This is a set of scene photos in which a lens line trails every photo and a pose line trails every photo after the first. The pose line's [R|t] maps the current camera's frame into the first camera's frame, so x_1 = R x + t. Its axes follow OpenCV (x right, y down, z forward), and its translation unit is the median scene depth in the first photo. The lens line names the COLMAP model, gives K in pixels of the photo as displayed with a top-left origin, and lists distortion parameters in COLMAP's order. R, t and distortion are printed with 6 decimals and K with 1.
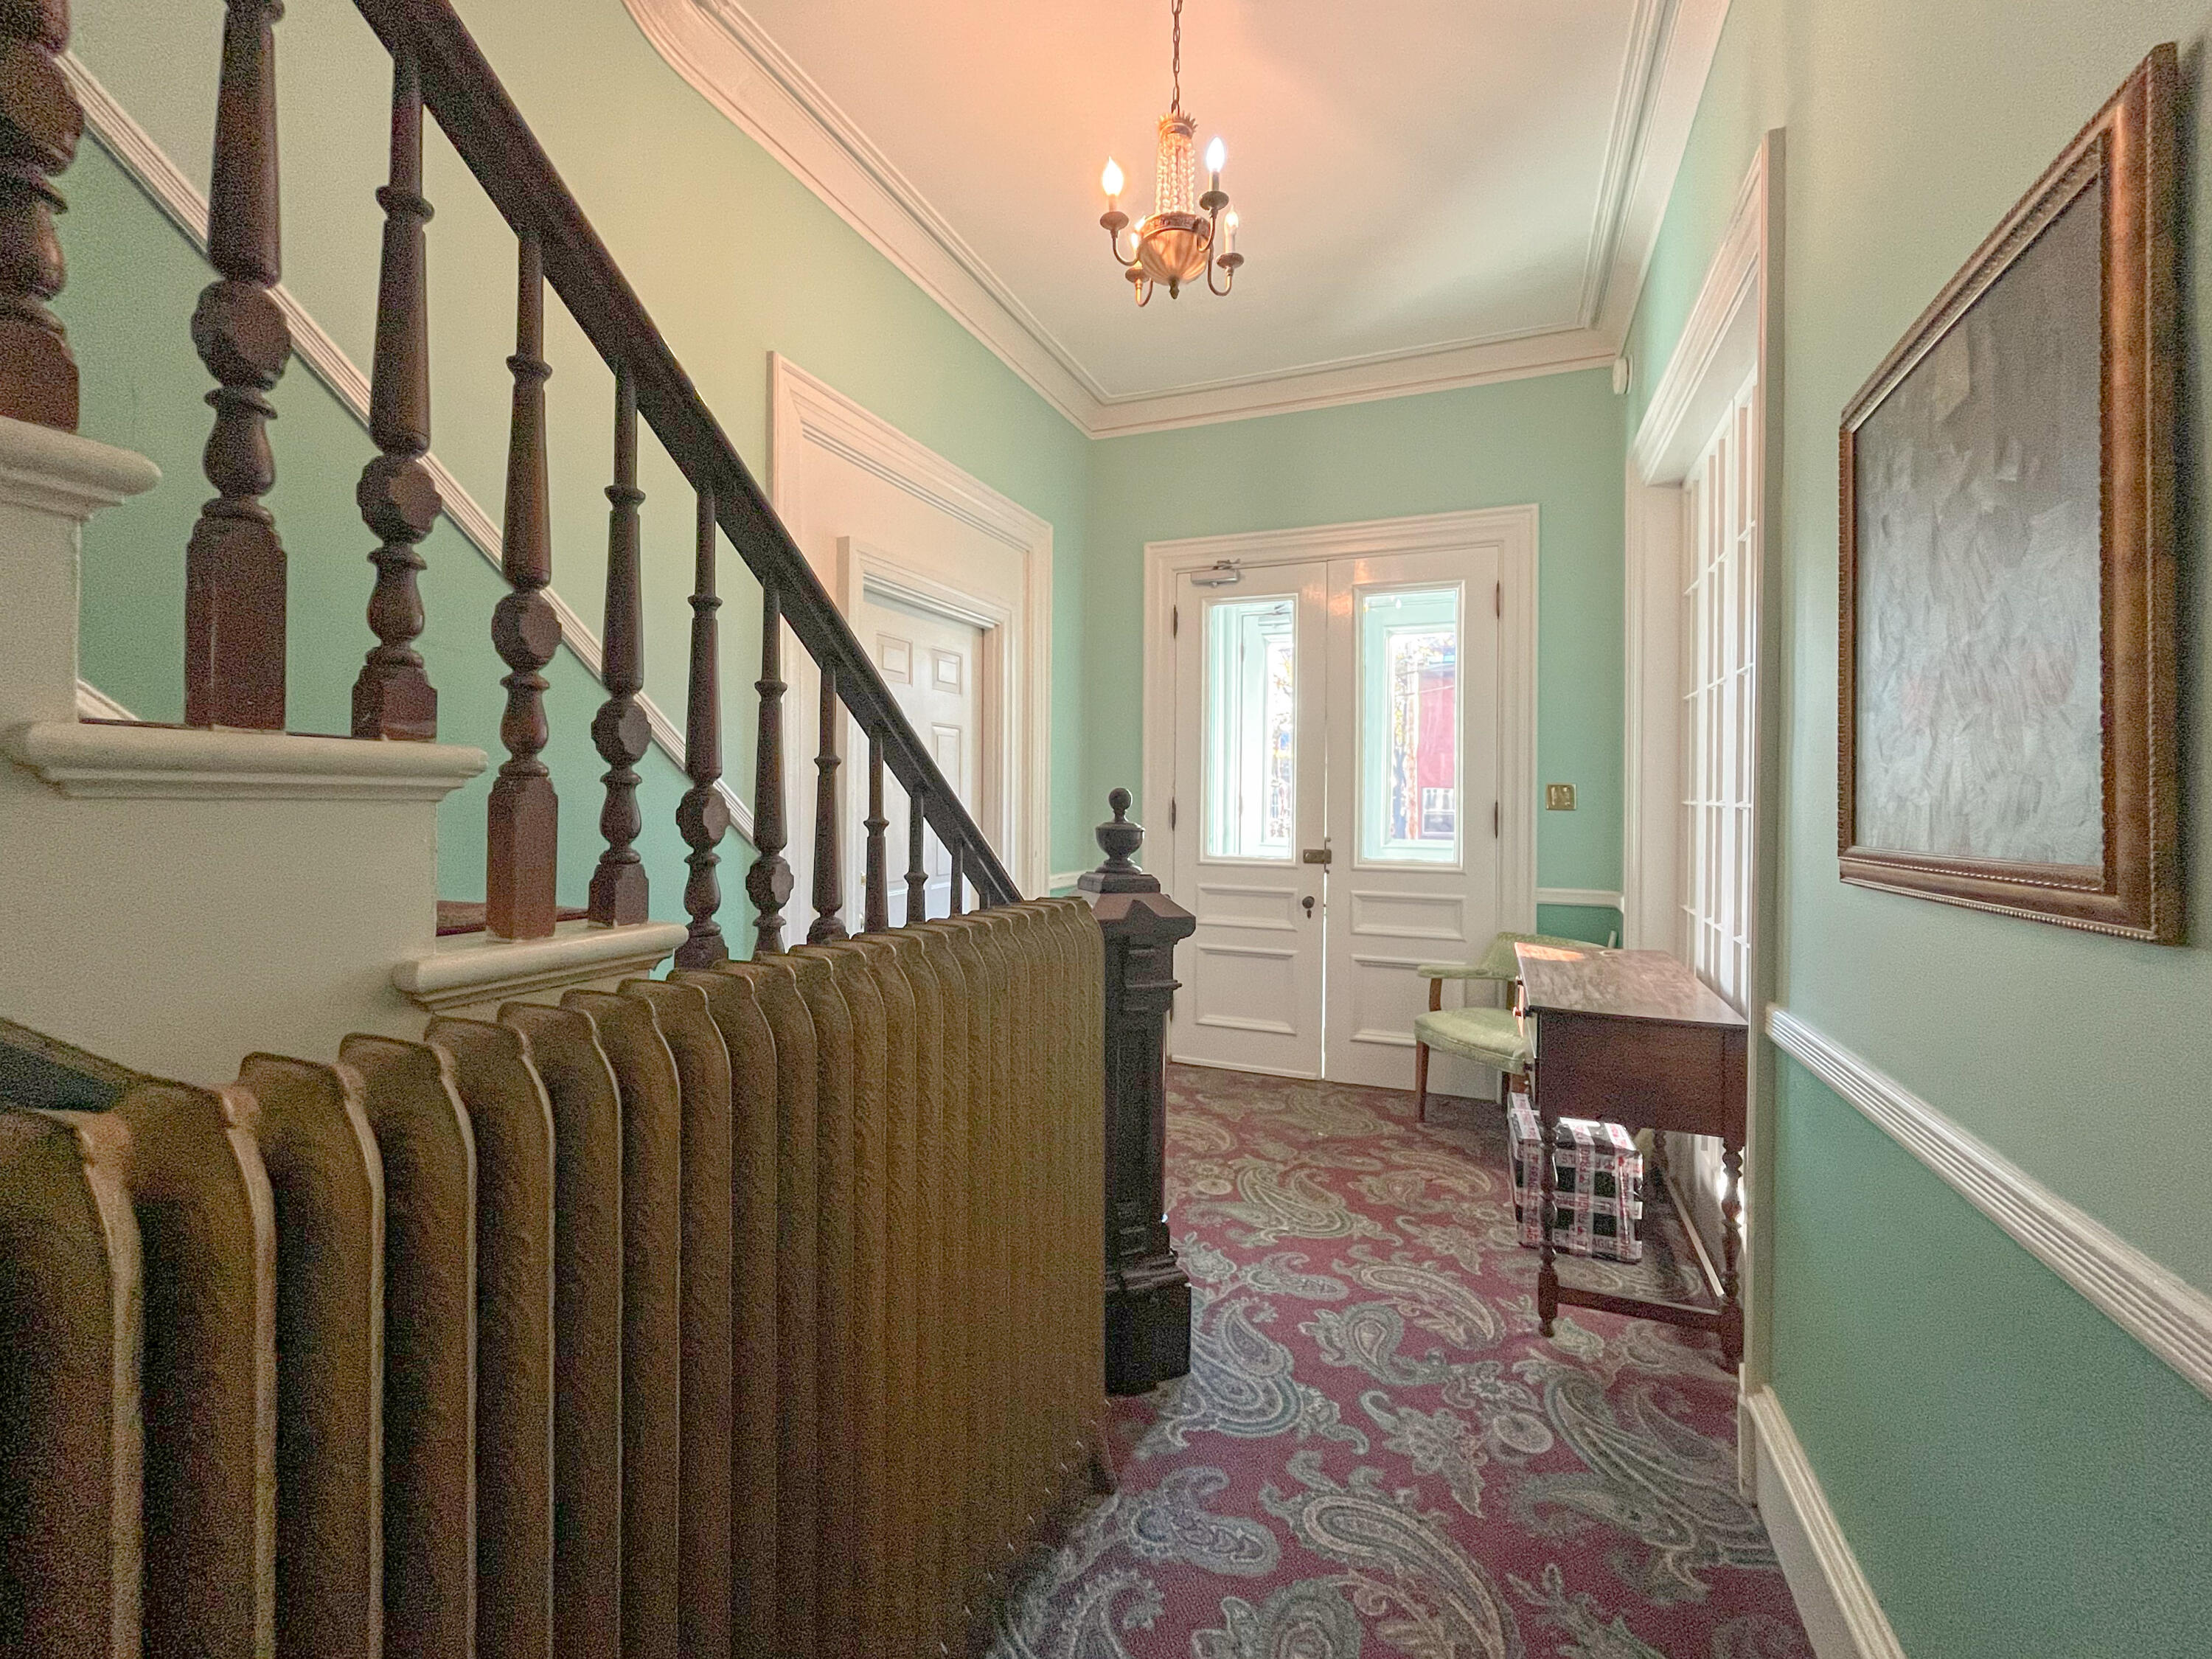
lens RADIAL K [[915.3, 0, 1113.8], [0, 915.3, 830.2], [0, 0, 1]] dist [-0.000454, -0.000420]
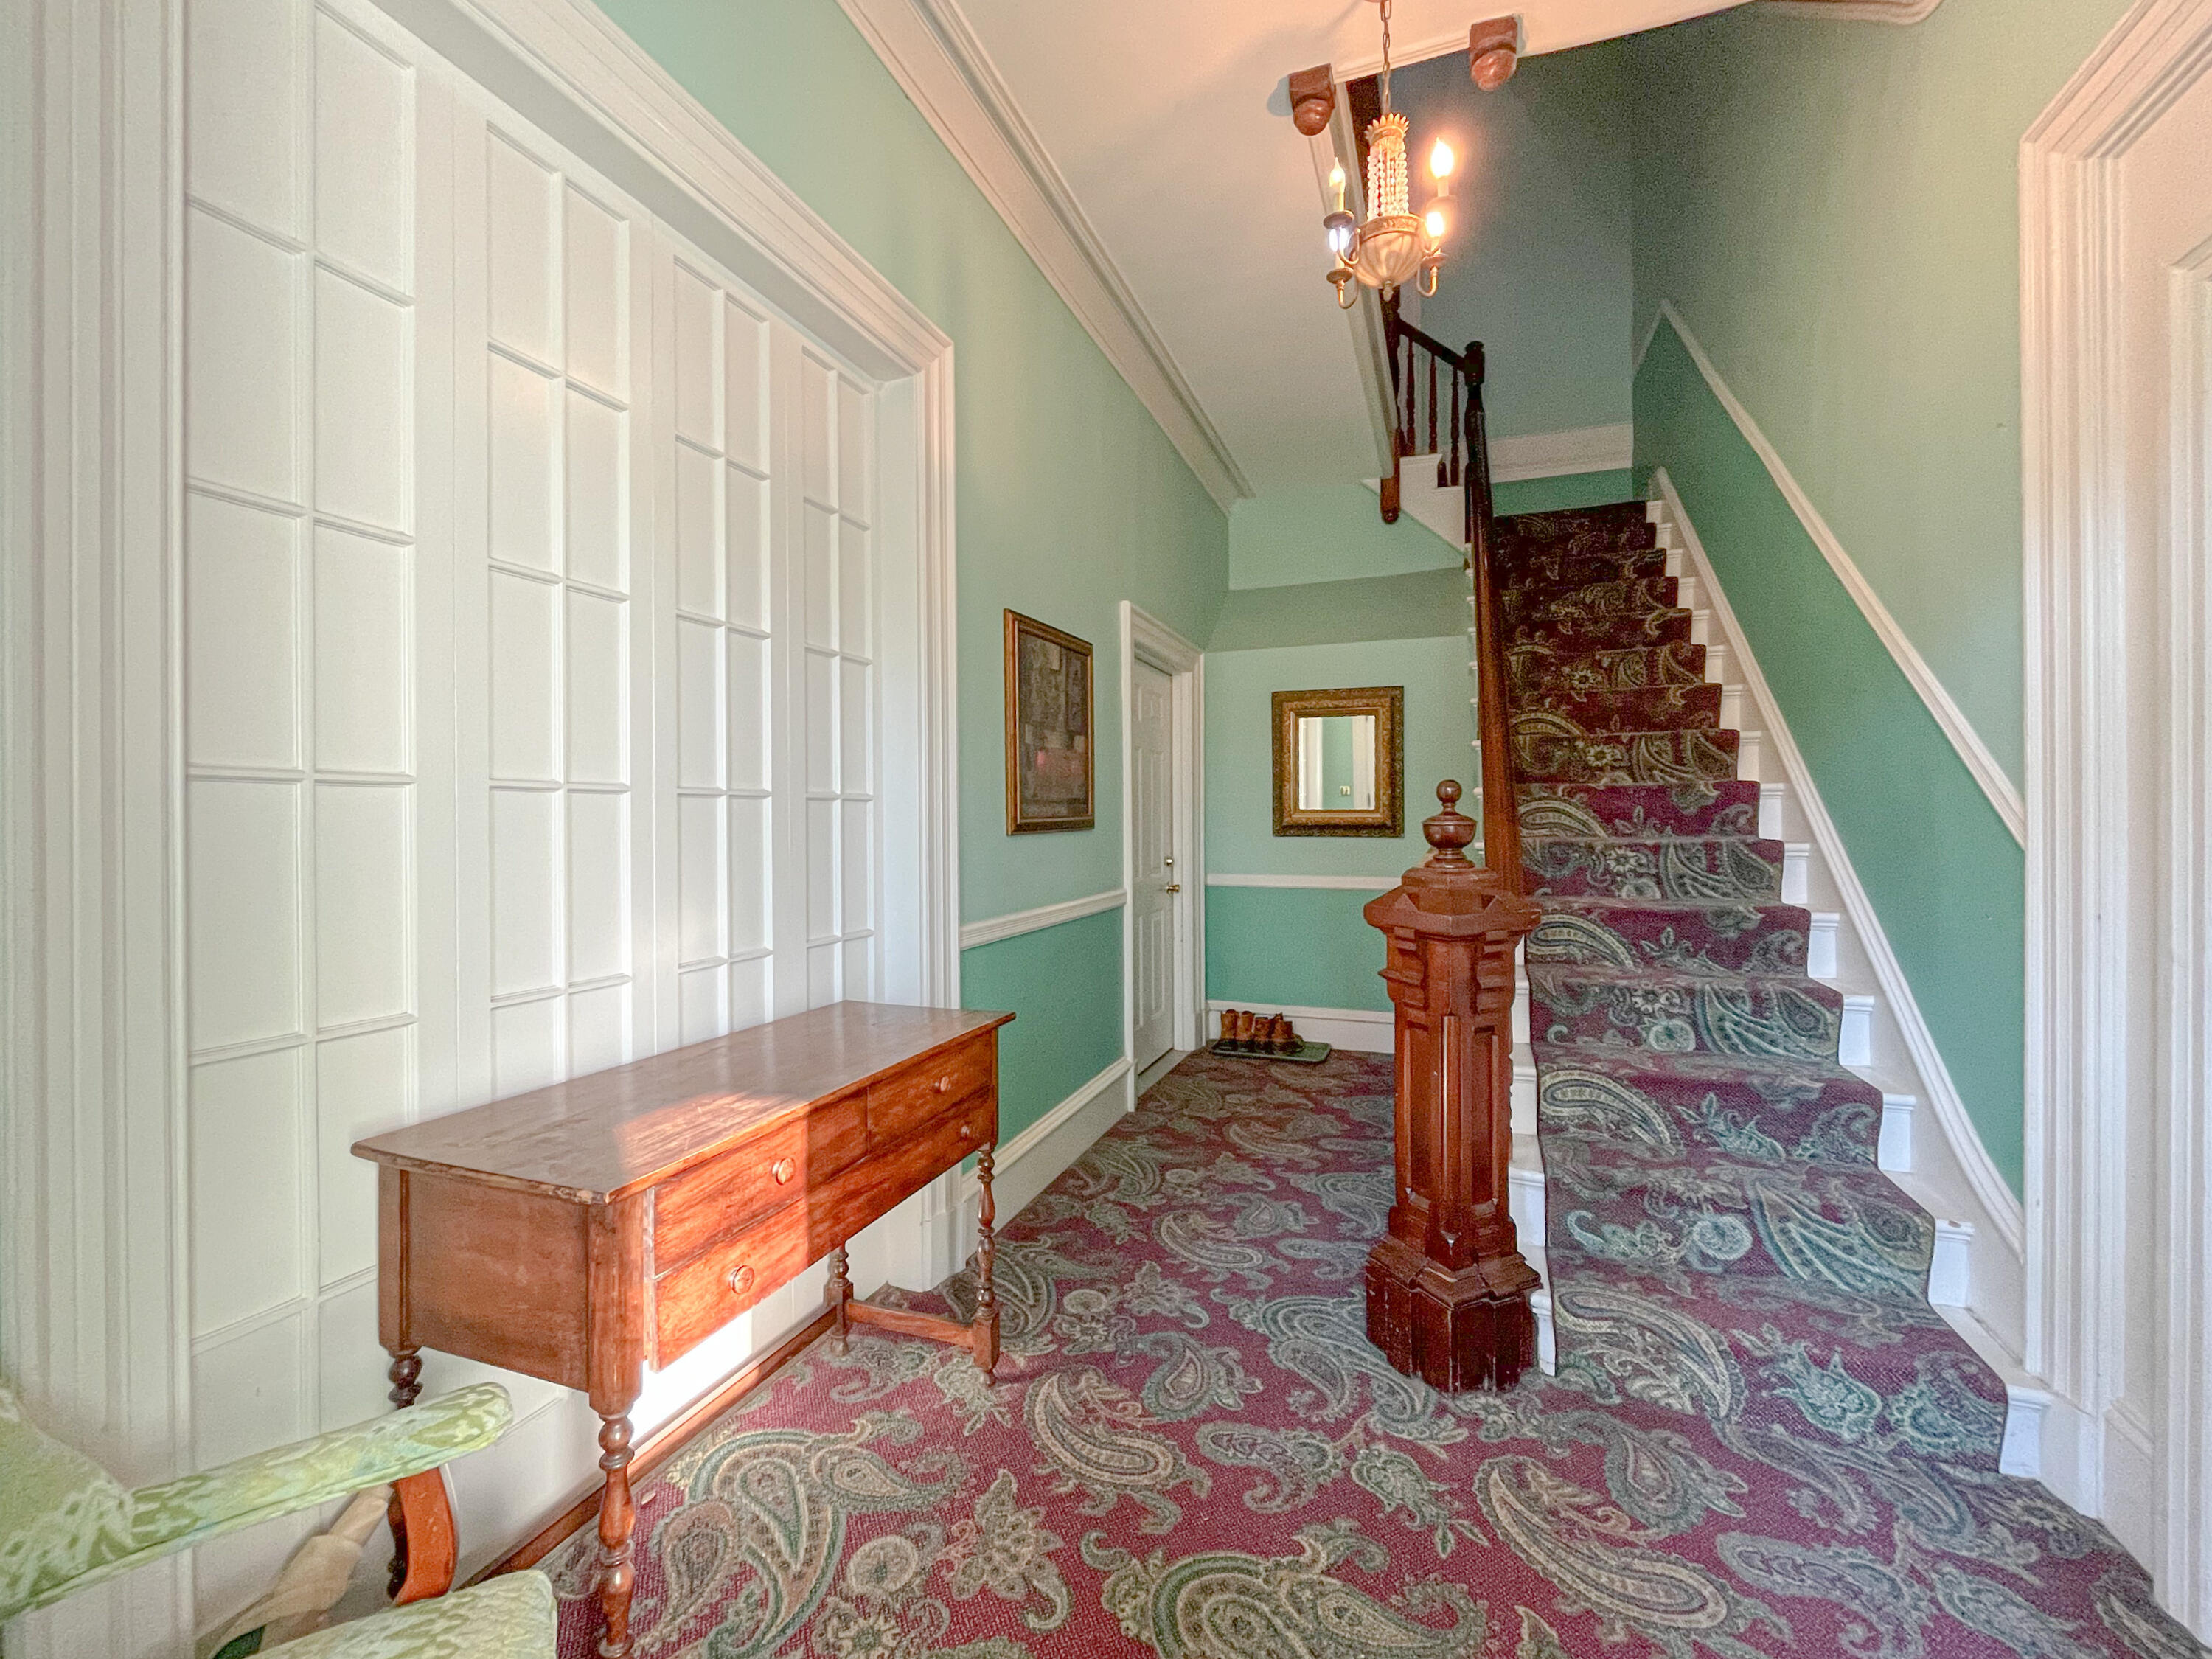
lens RADIAL K [[956.6, 0, 1099.7], [0, 956.6, 822.2], [0, 0, 1]] dist [-0.000980, -0.000102]
pose [[-0.999813, -0.001803, -0.019260, 0.360687], [-0.002651, 0.999024, 0.044087, -0.041292], [0.019162, 0.044130, -0.998842, 1.809604]]
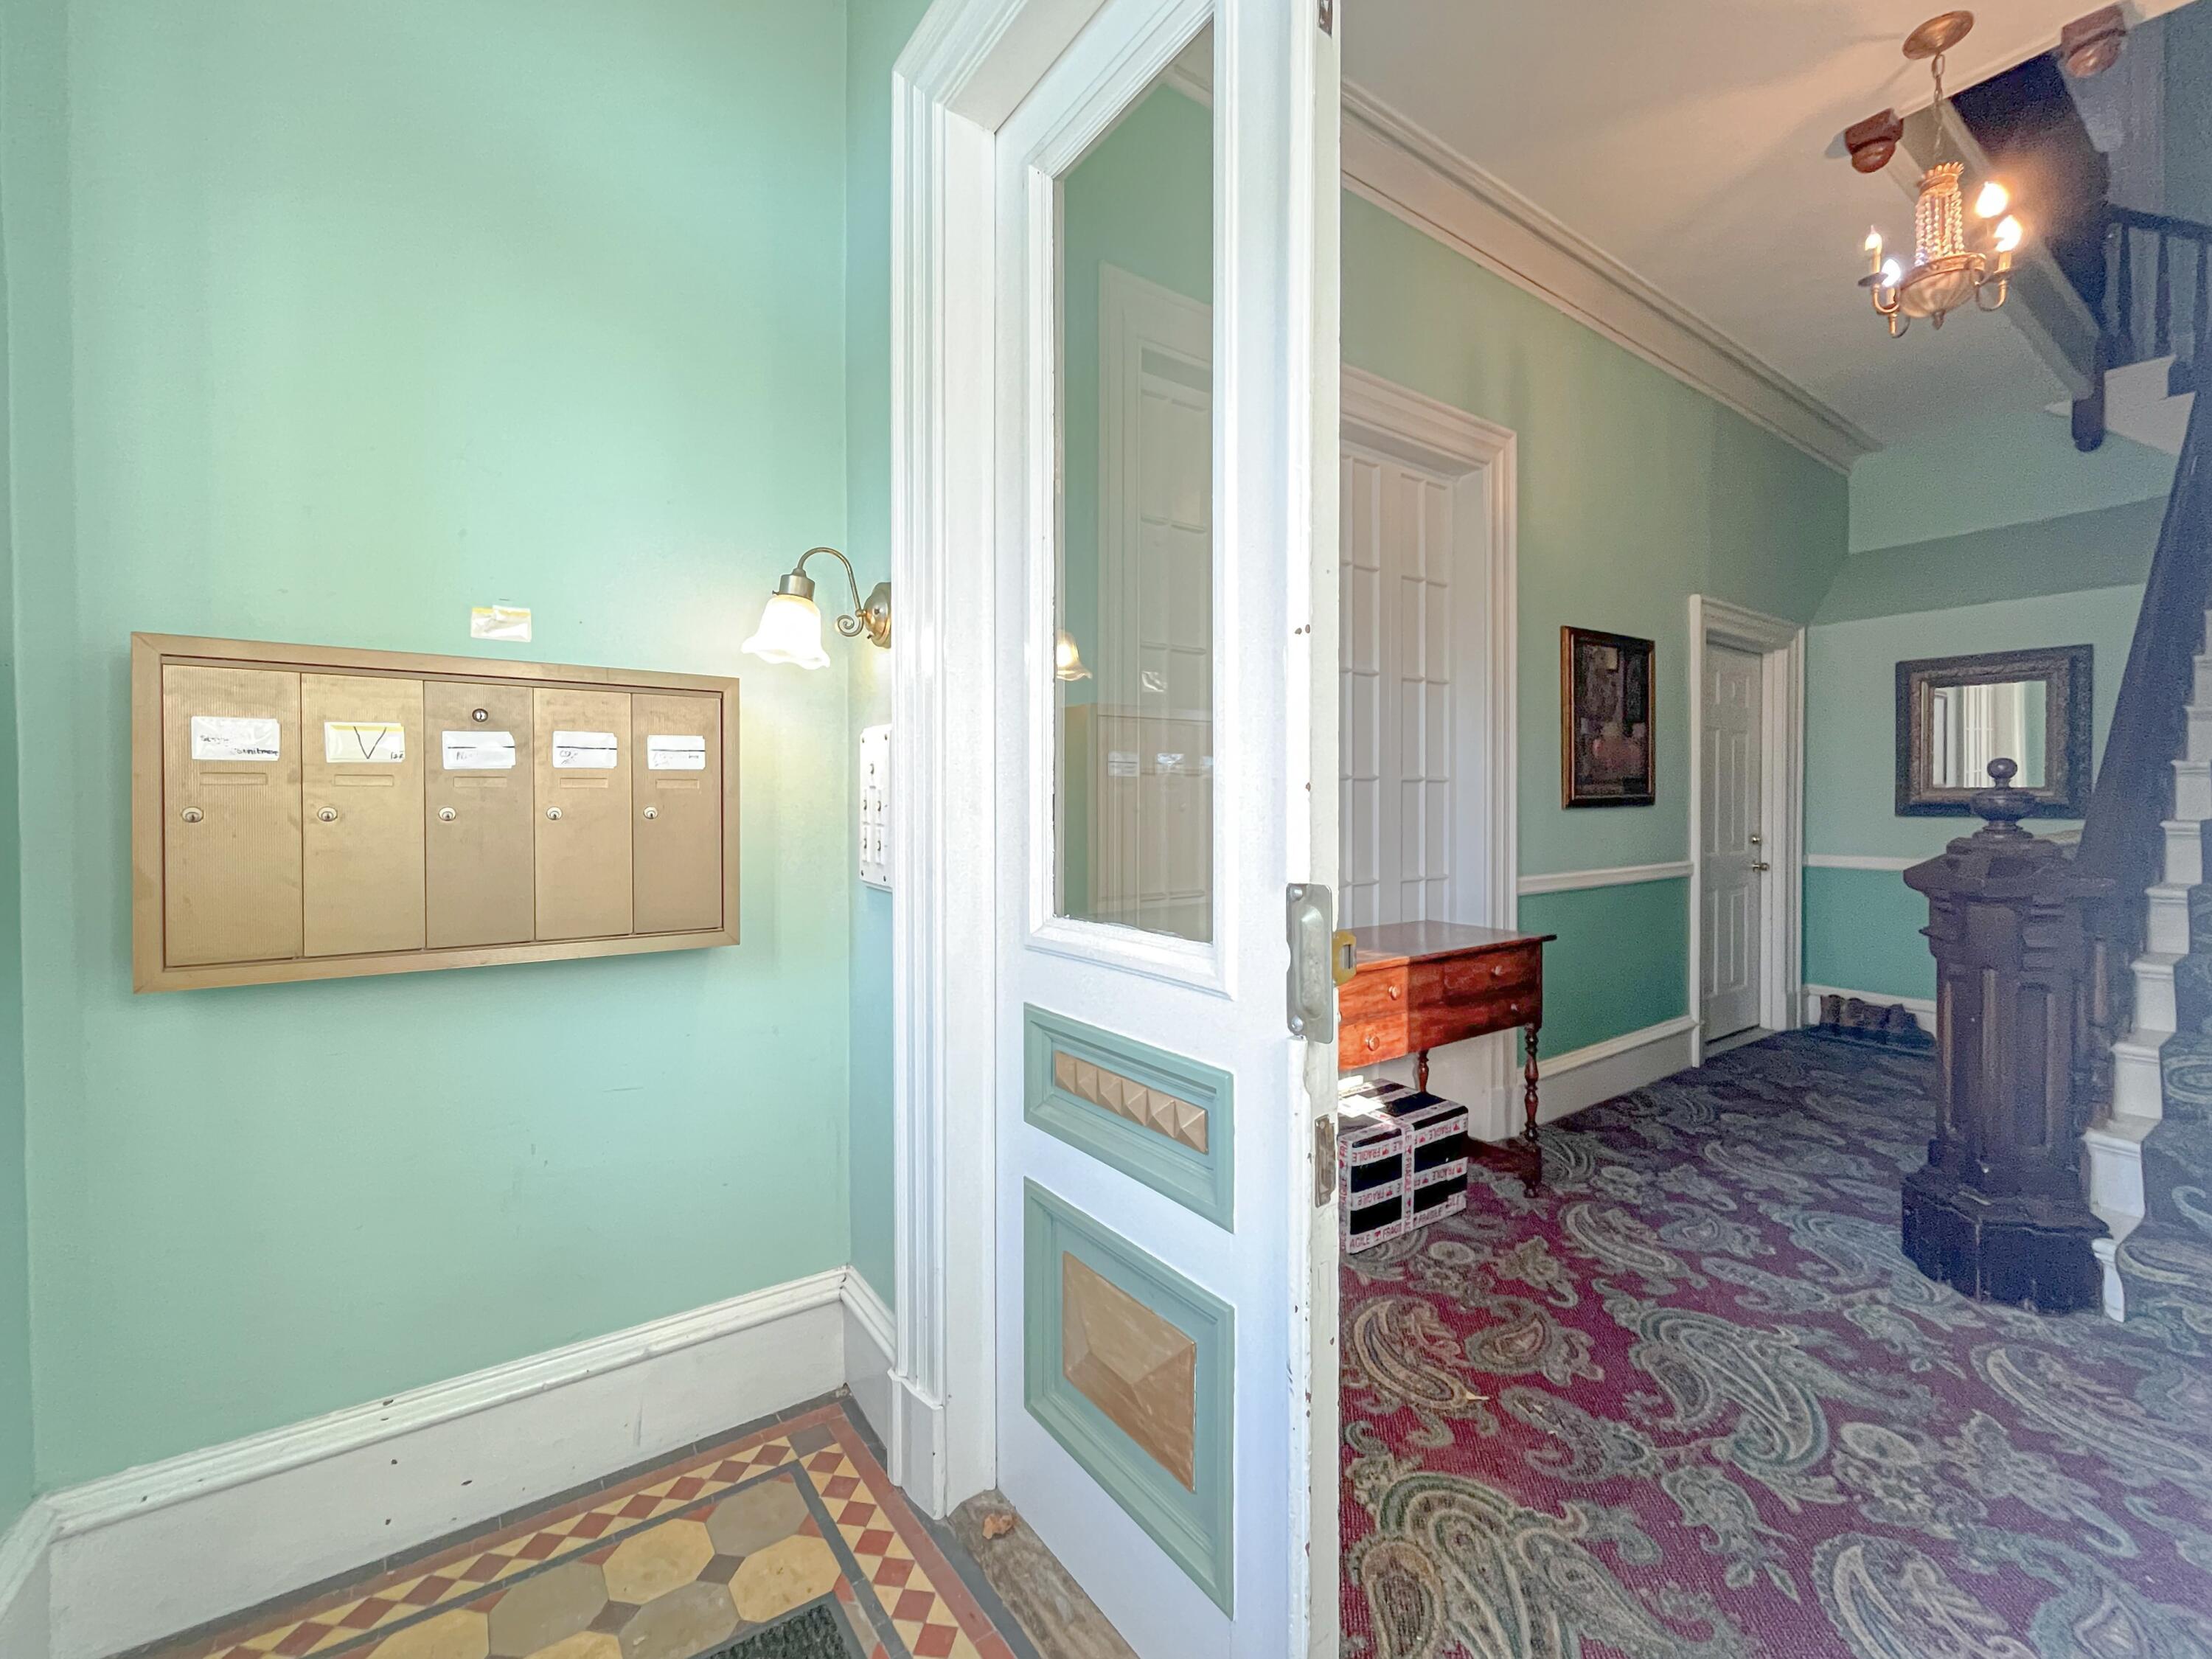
lens RADIAL K [[930.2, 0, 1070.3], [0, 930.2, 812.6], [0, 0, 1]] dist [-0.001649, -0.000625]
pose [[-0.826926, -0.011802, 0.562187, 0.268515], [0.018812, 0.998639, 0.048635, -0.050900], [-0.561996, 0.050793, -0.825579, 2.256108]]
